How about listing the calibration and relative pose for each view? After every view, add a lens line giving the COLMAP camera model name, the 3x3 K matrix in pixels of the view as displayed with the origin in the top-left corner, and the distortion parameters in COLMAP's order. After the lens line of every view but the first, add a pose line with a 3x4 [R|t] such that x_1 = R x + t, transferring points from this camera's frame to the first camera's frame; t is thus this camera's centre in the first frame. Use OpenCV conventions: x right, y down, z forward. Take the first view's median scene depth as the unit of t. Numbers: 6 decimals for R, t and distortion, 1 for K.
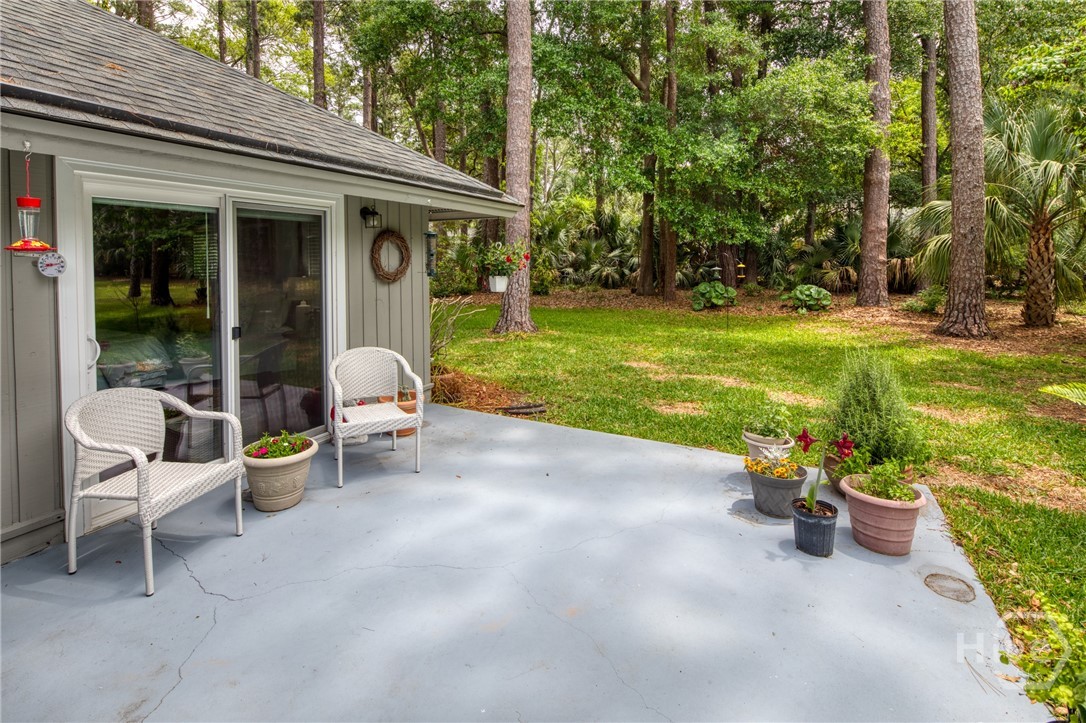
lens RADIAL K [[520.8, 0, 538.2], [0, 520.8, 267.0], [0, 0, 1]] dist [0.002671, -0.003598]
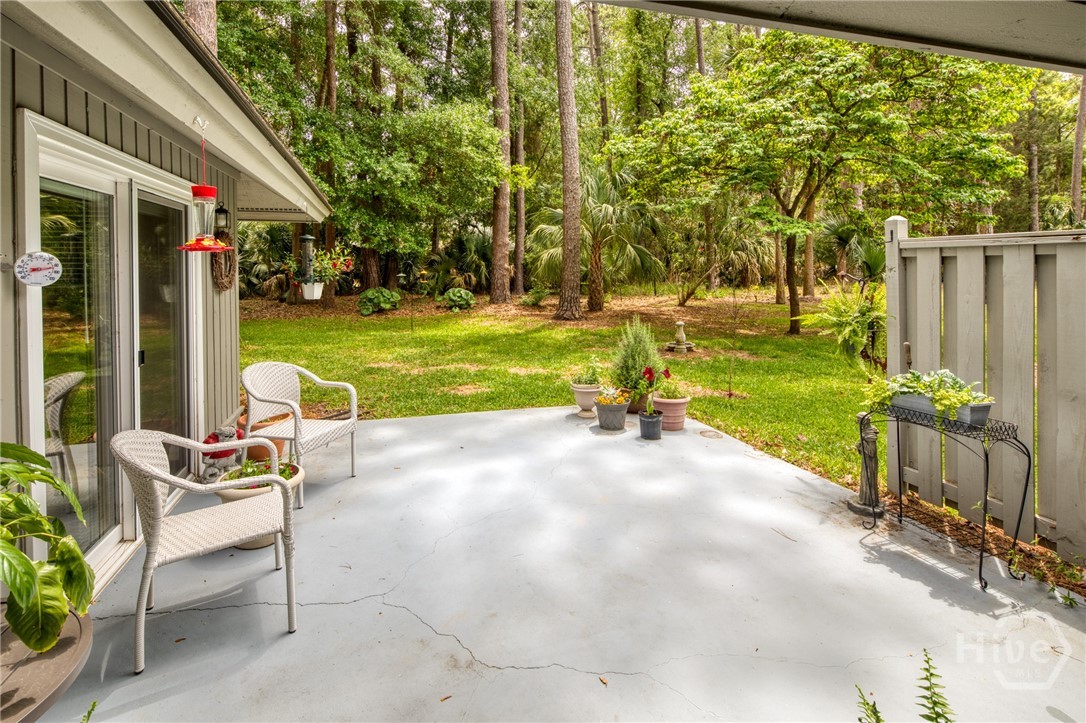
lens RADIAL K [[520.8, 0, 538.2], [0, 520.8, 267.0], [0, 0, 1]] dist [0.002671, -0.003598]
pose [[0.720657, 0.001996, 0.693289, -0.194067], [0.008338, 0.999899, -0.011546, 0.001369], [-0.693242, 0.014101, 0.720567, 0.006766]]
